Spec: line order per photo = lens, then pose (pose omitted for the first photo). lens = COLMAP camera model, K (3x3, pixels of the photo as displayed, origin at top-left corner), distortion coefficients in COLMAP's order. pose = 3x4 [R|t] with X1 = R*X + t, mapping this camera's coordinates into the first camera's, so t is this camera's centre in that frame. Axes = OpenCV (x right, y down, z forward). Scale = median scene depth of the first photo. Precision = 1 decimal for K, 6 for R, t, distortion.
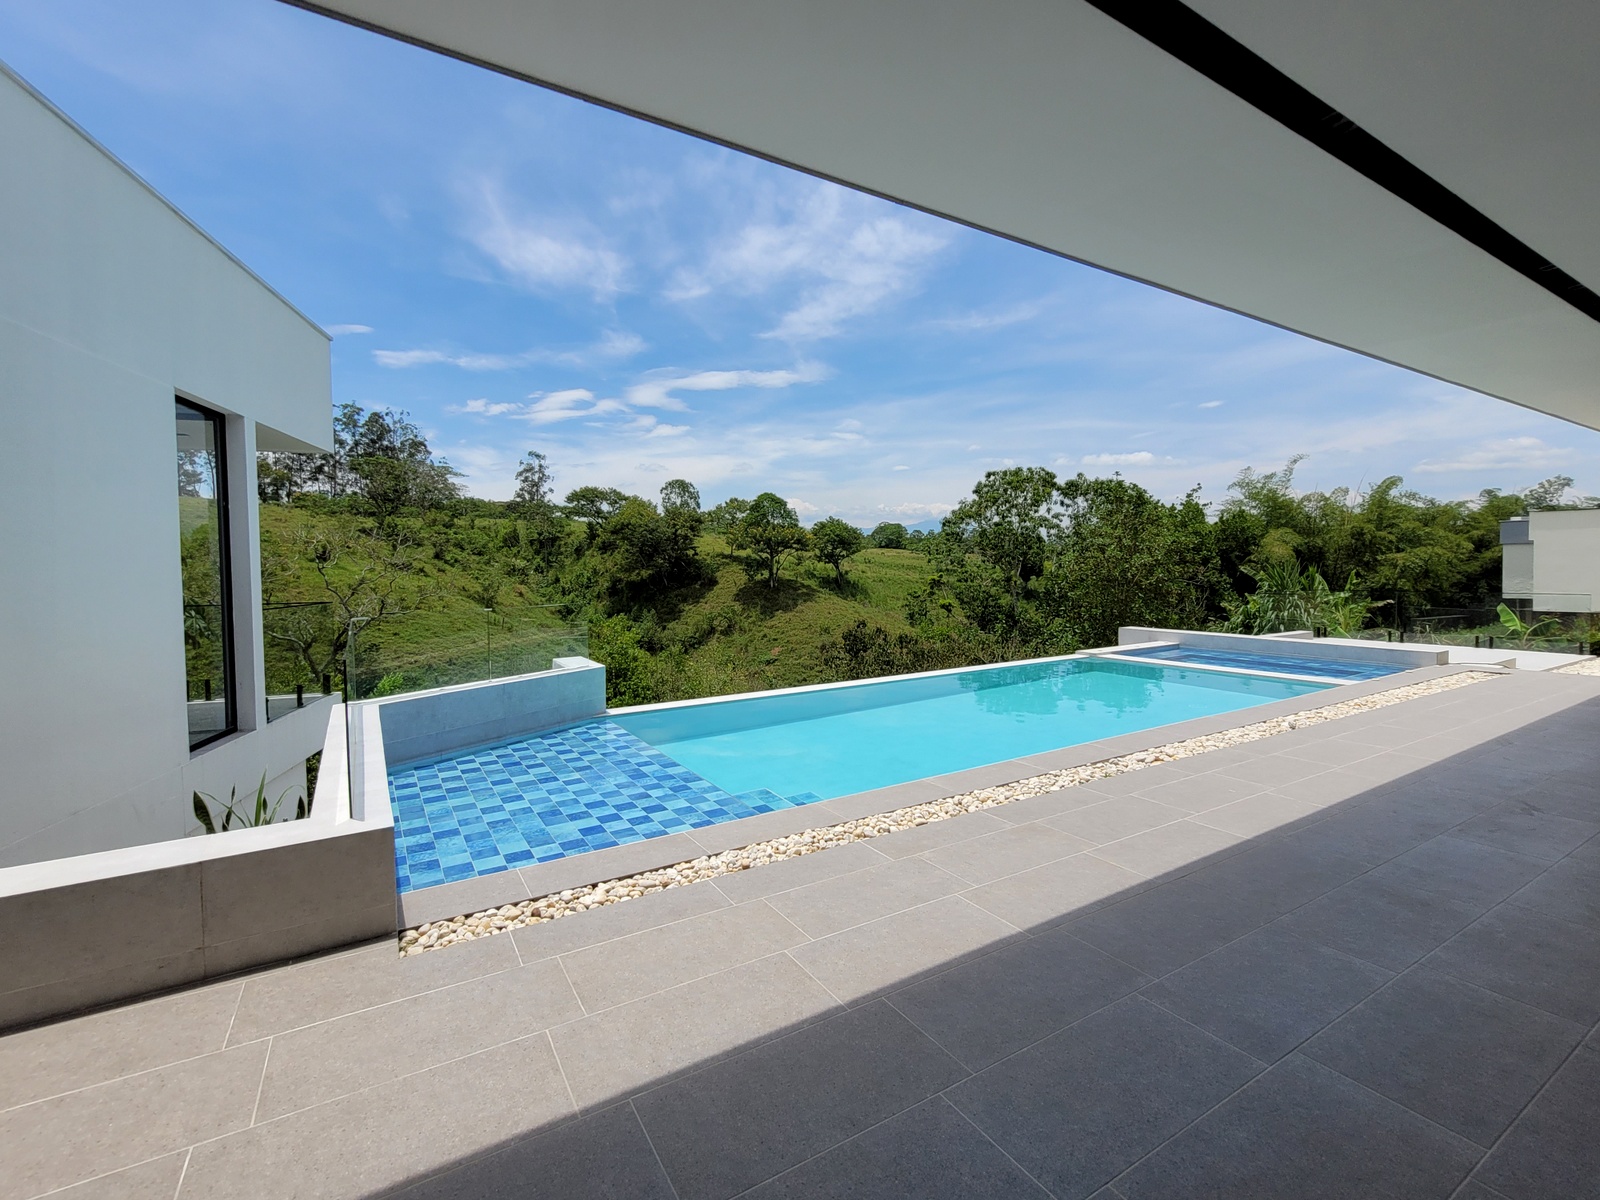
lens RADIAL K [[716.3, 0, 806.5], [0, 716.3, 582.8], [0, 0, 1]] dist [0.001026, -0.001494]
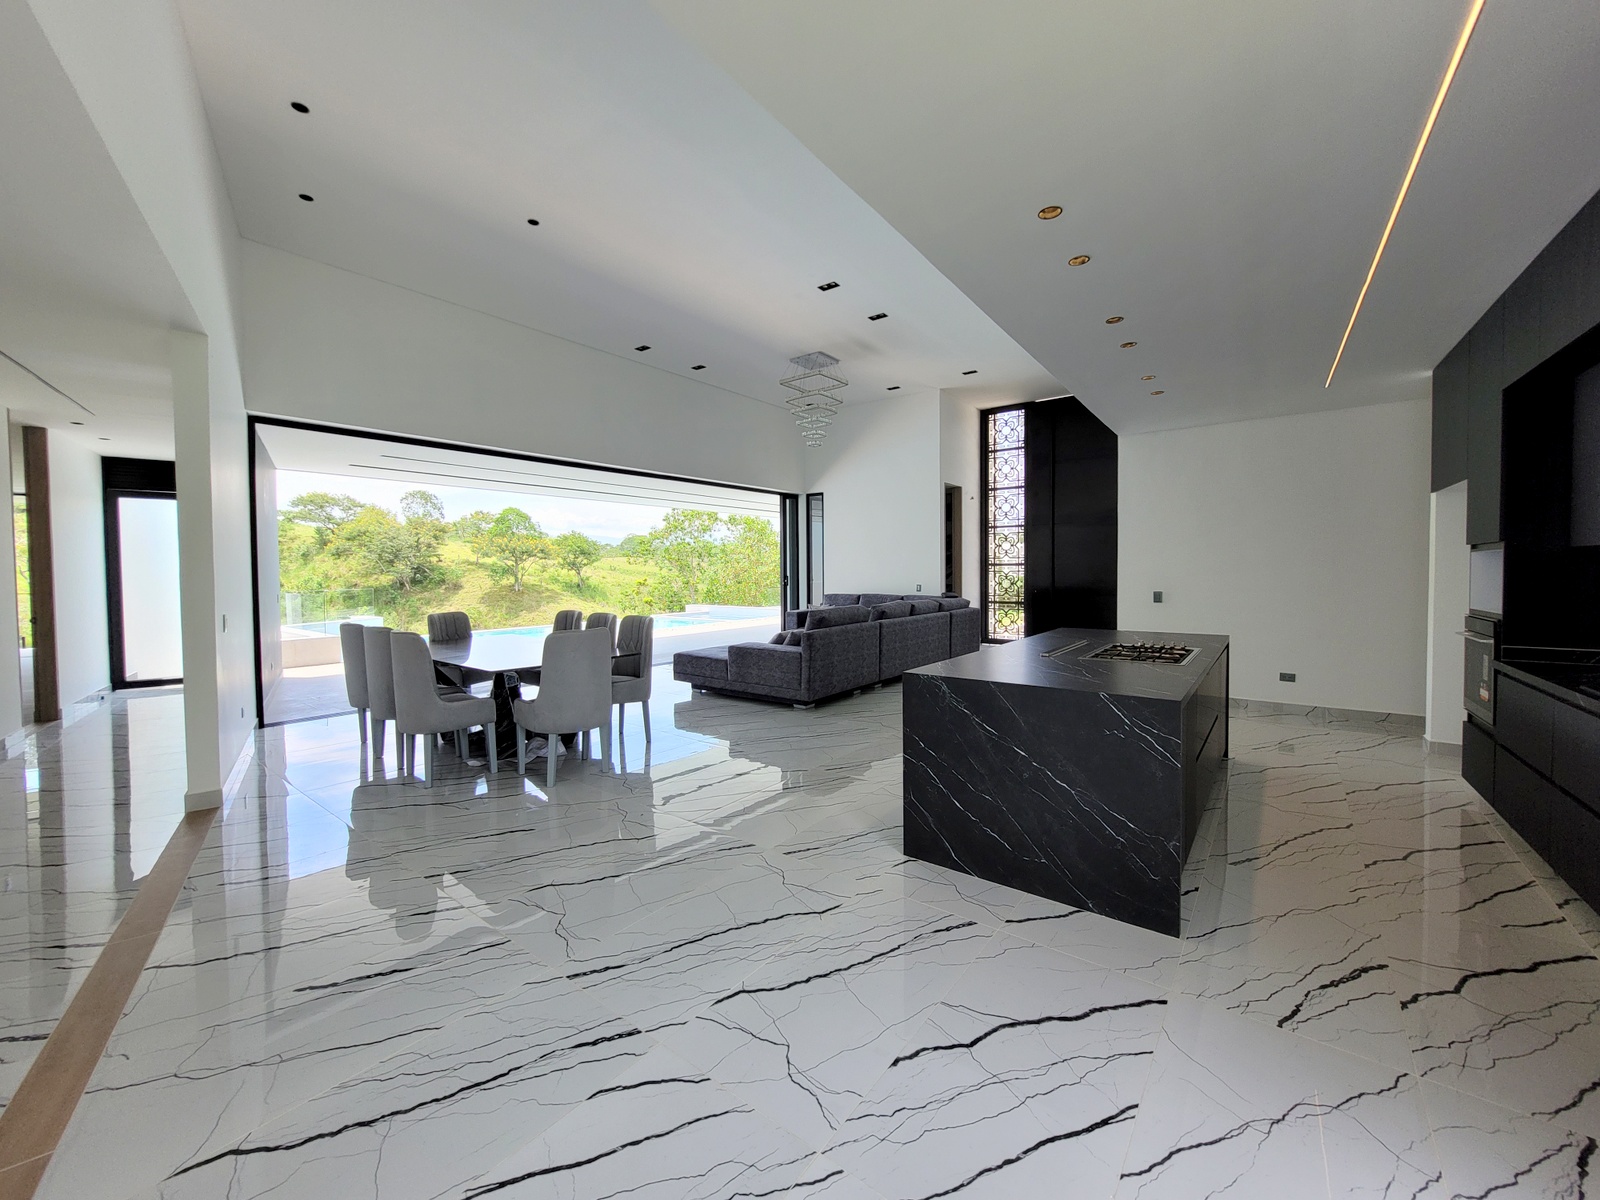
lens RADIAL K [[627.8, 0, 810.6], [0, 627.8, 589.5], [0, 0, 1]] dist [-0.001479, 0.000704]
pose [[0.929302, -0.003499, 0.369303, 0.017073], [0.002707, 0.999993, 0.002662, 0.002389], [-0.369310, -0.001474, 0.929305, -0.095219]]
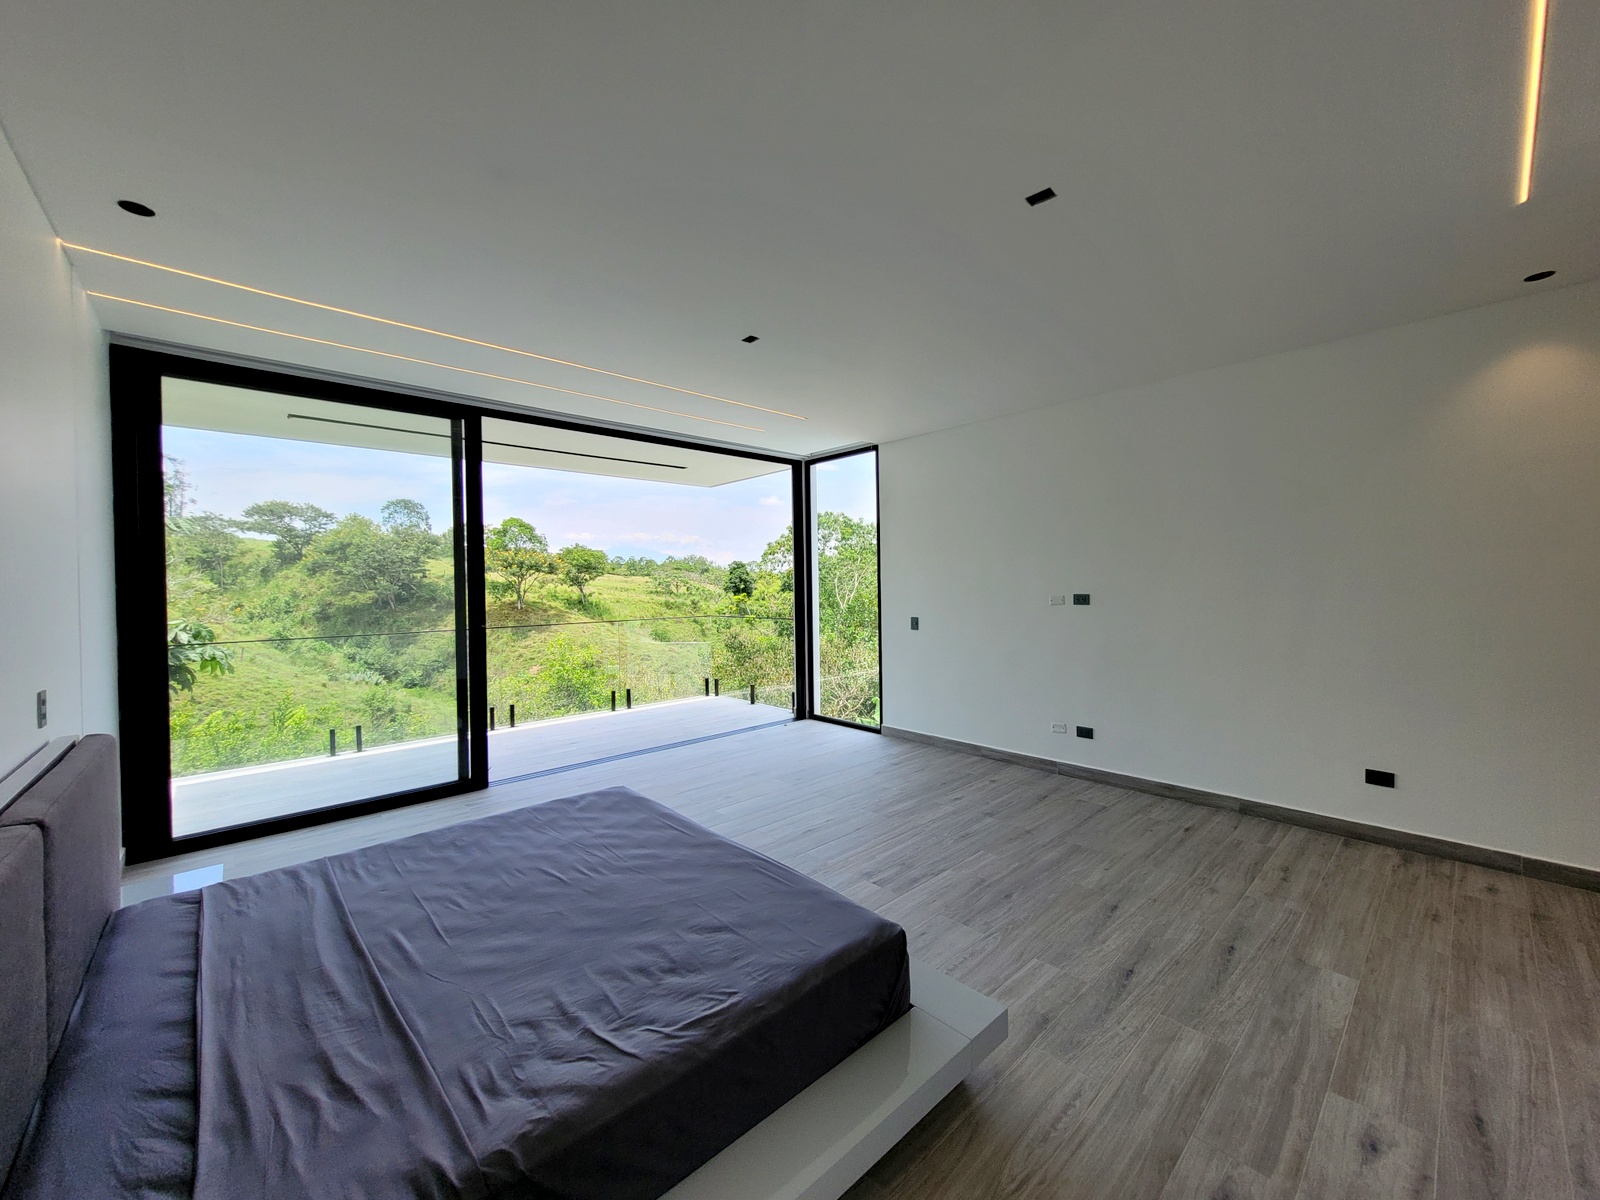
lens RADIAL K [[627.8, 0, 803.8], [0, 627.8, 586.3], [0, 0, 1]] dist [-0.001479, 0.000704]
pose [[0.896075, 0.000844, 0.443903, -0.082754], [0.011612, 0.999611, -0.025342, 0.000951], [-0.443752, 0.027863, 0.895717, 0.010989]]
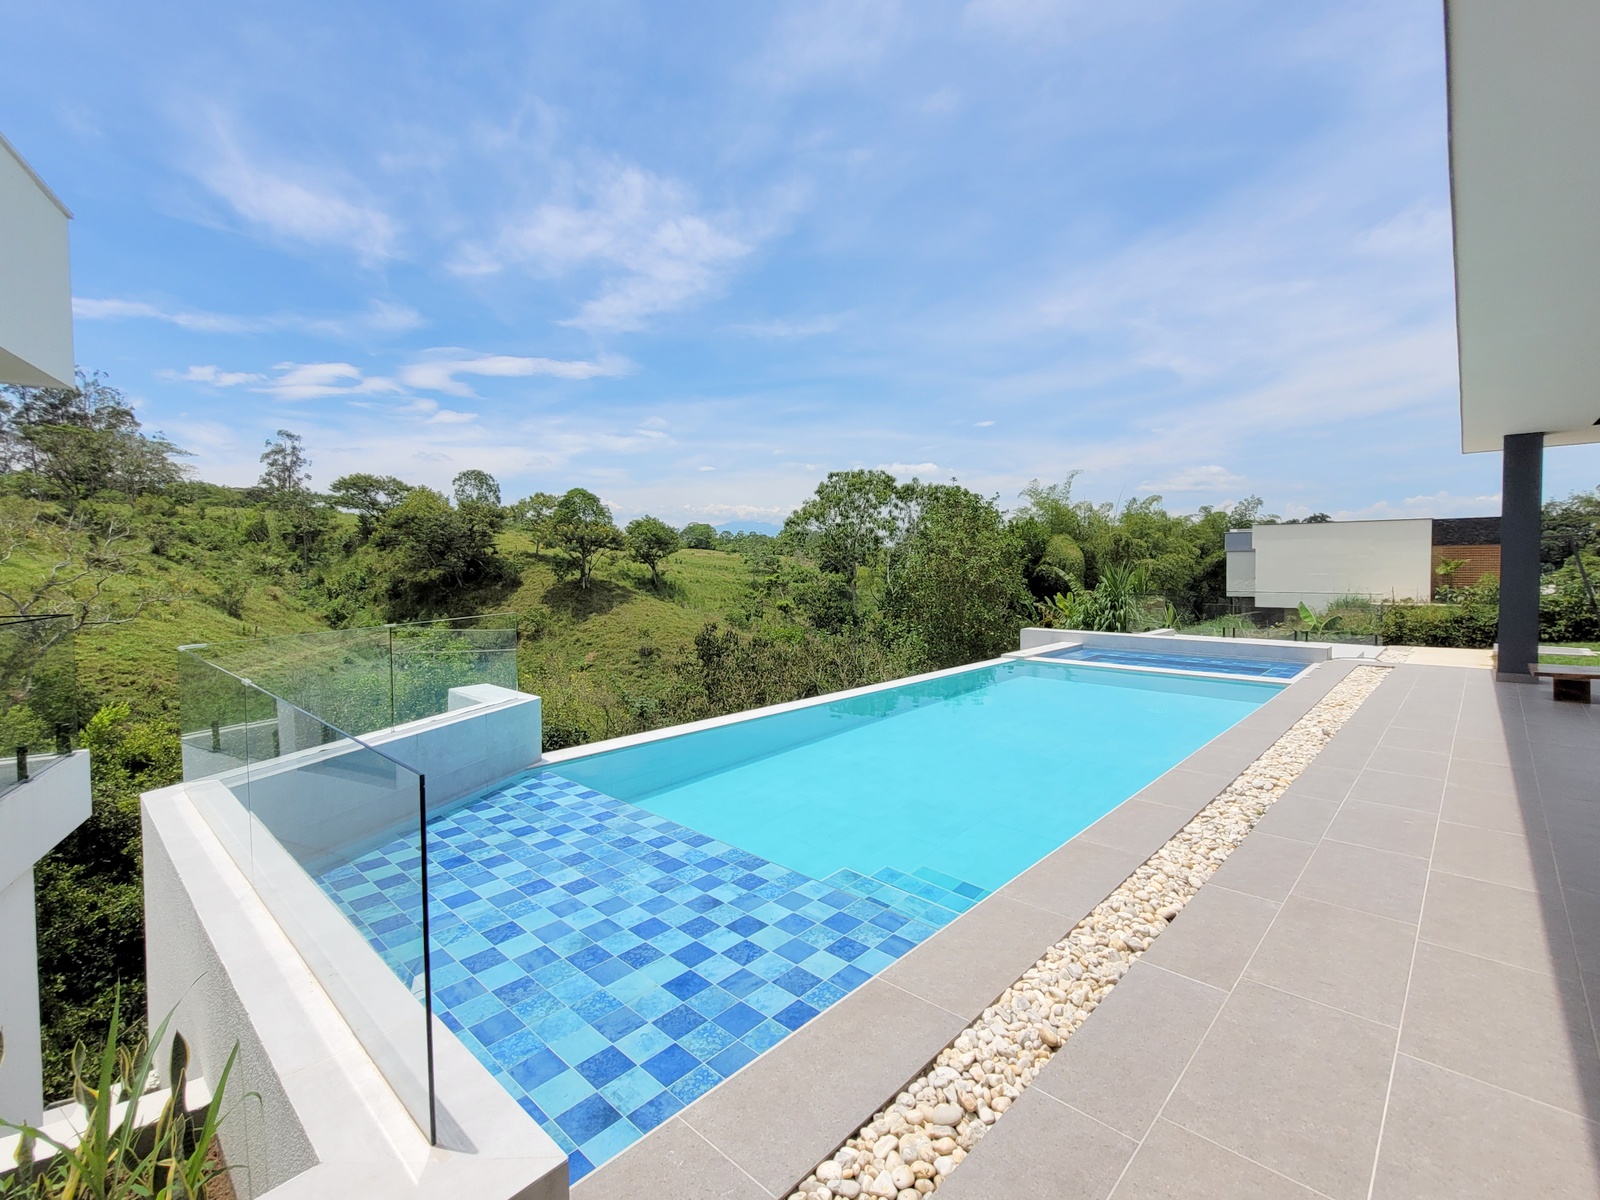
lens RADIAL K [[716.3, 0, 807.7], [0, 716.3, 584.9], [0, 0, 1]] dist [0.001026, -0.001494]
pose [[0.963776, -0.000571, 0.266711, -0.015925], [0.000167, 0.999999, 0.001535, -0.000001], [-0.266711, -0.001435, 0.963775, 0.016534]]
